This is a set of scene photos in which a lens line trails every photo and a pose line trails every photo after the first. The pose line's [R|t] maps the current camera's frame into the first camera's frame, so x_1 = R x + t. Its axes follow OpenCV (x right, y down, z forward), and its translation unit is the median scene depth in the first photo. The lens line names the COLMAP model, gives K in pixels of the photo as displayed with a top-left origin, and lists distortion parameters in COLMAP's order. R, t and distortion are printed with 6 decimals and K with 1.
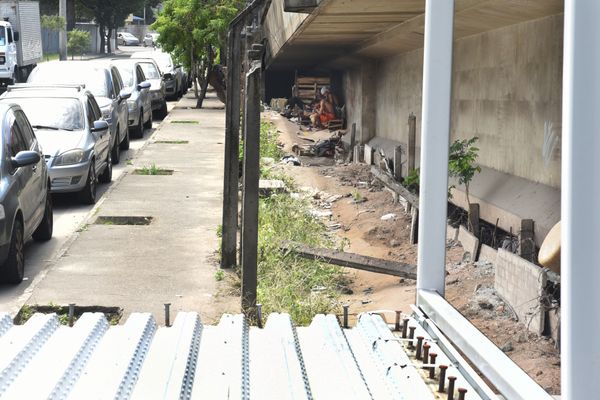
lens RADIAL K [[1475.8, 0, 300.0], [0, 1475.8, 200.0], [0, 0, 1]] dist [0.219559, -0.172717]
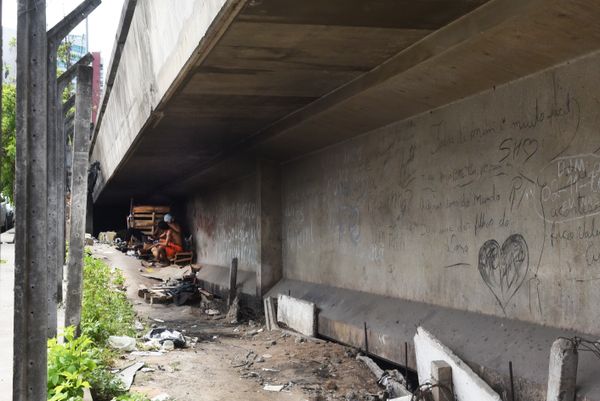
lens RADIAL K [[810.3, 0, 300.0], [0, 810.3, 200.5], [0, 0, 1]] dist [0.016823, 0.010639]
pose [[0.971956, -0.010658, 0.234923, -0.024591], [0.037083, 0.993420, -0.108355, -0.038251], [-0.232223, 0.114028, 0.965956, 0.652729]]
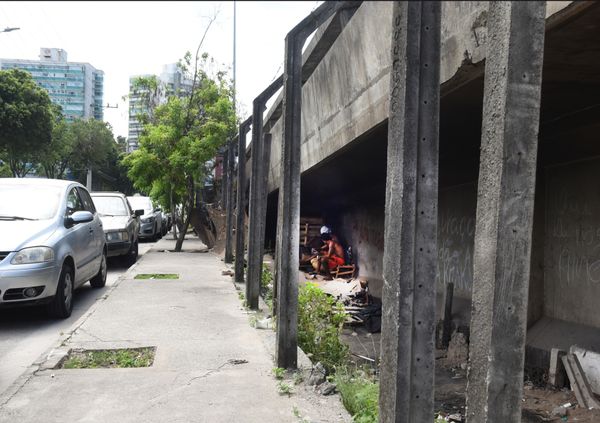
lens RADIAL K [[619.0, 0, 318.1], [0, 619.0, 211.3], [0, 0, 1]] dist [0.010228, 0.001015]
pose [[0.987557, 0.006200, 0.157141, -0.057030], [0.011561, 0.993657, -0.111859, -0.056144], [-0.156838, 0.112284, 0.981221, 0.805187]]
